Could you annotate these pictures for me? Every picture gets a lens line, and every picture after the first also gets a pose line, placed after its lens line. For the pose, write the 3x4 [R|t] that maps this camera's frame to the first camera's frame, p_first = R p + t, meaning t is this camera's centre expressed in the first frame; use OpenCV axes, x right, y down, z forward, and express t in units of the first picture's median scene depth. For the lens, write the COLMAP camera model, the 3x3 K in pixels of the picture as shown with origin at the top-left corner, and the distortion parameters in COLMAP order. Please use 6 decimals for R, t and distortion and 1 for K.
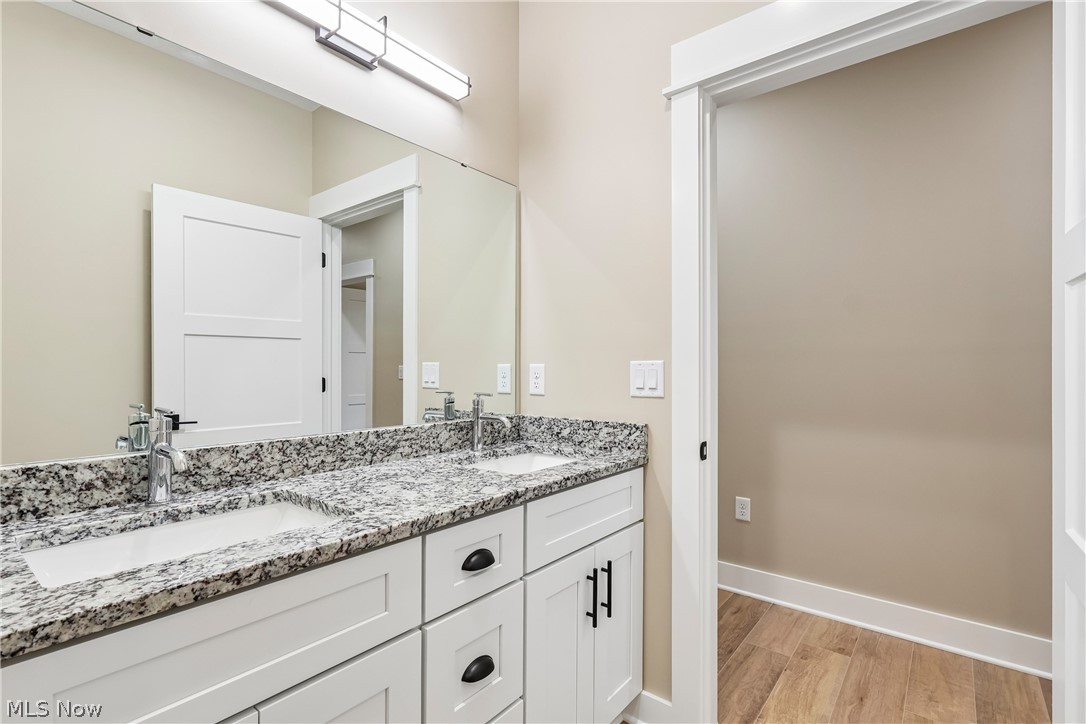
lens RADIAL K [[511.1, 0, 536.1], [0, 511.1, 366.3], [0, 0, 1]] dist [0.001862, -0.000187]
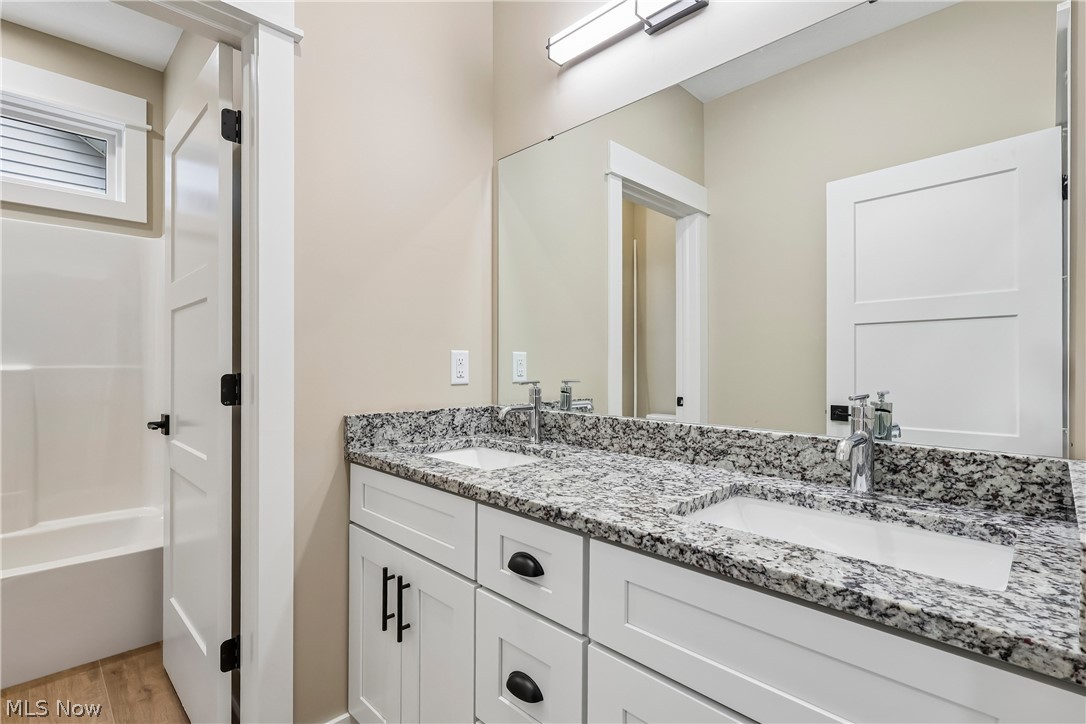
lens RADIAL K [[511.1, 0, 536.1], [0, 511.1, 366.3], [0, 0, 1]] dist [0.001862, -0.000187]
pose [[-0.109227, 0.001688, -0.994015, 0.622802], [0.000783, 0.999998, 0.001612, 0.025647], [0.994017, -0.000603, -0.109228, 0.900433]]
